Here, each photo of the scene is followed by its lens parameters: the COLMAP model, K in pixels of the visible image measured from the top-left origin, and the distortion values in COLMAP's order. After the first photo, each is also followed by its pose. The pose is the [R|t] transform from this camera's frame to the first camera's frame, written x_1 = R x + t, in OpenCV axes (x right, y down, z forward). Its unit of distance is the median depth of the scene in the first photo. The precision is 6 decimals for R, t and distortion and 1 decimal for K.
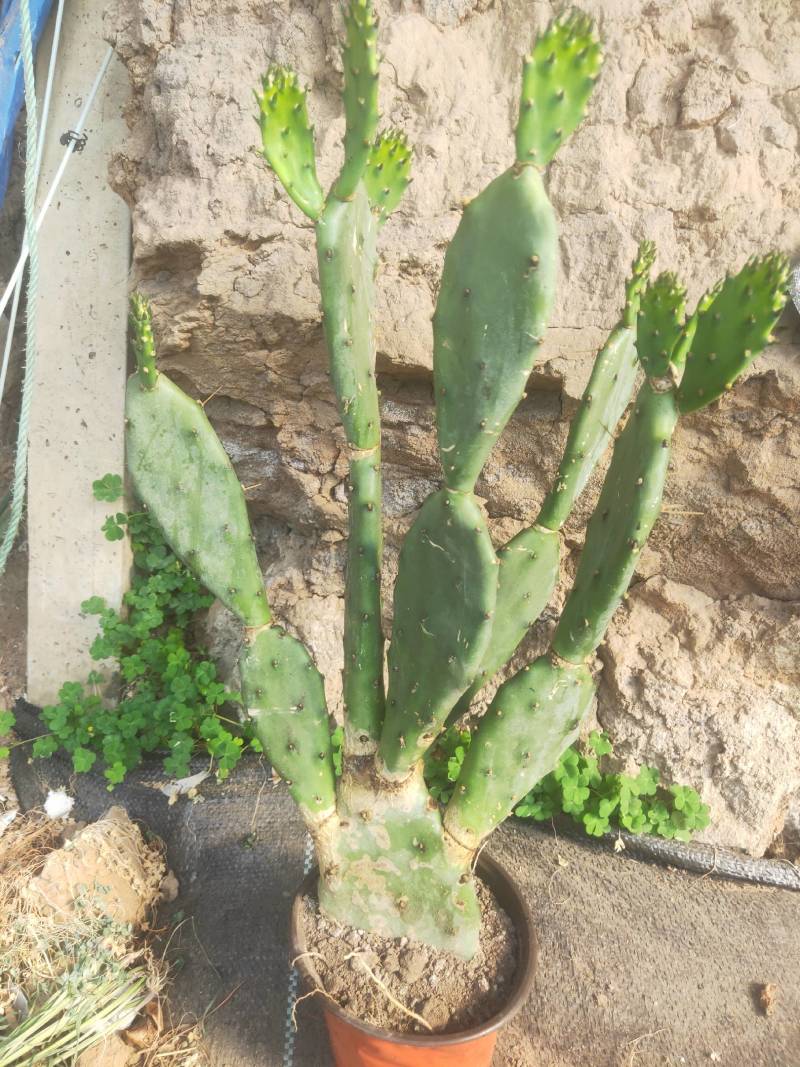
lens RADIAL K [[1118.5, 0, 400.0], [0, 1118.5, 533.5], [0, 0, 1]] dist [0.086633, -0.001718]
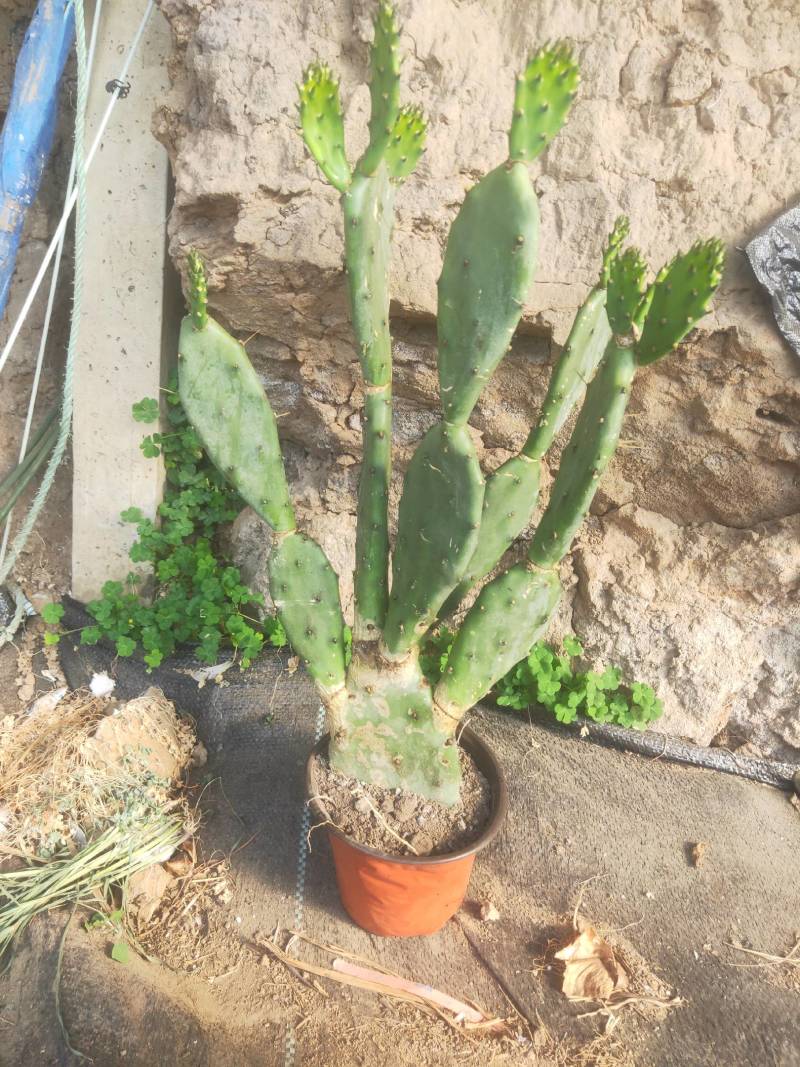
lens RADIAL K [[1118.5, 0, 400.0], [0, 1118.5, 533.5], [0, 0, 1]] dist [0.086633, -0.001718]
pose [[0.999477, 0.032154, -0.003387, 0.000478], [-0.031880, 0.997546, 0.062333, 0.004788], [0.005383, -0.062192, 0.998050, -0.154713]]
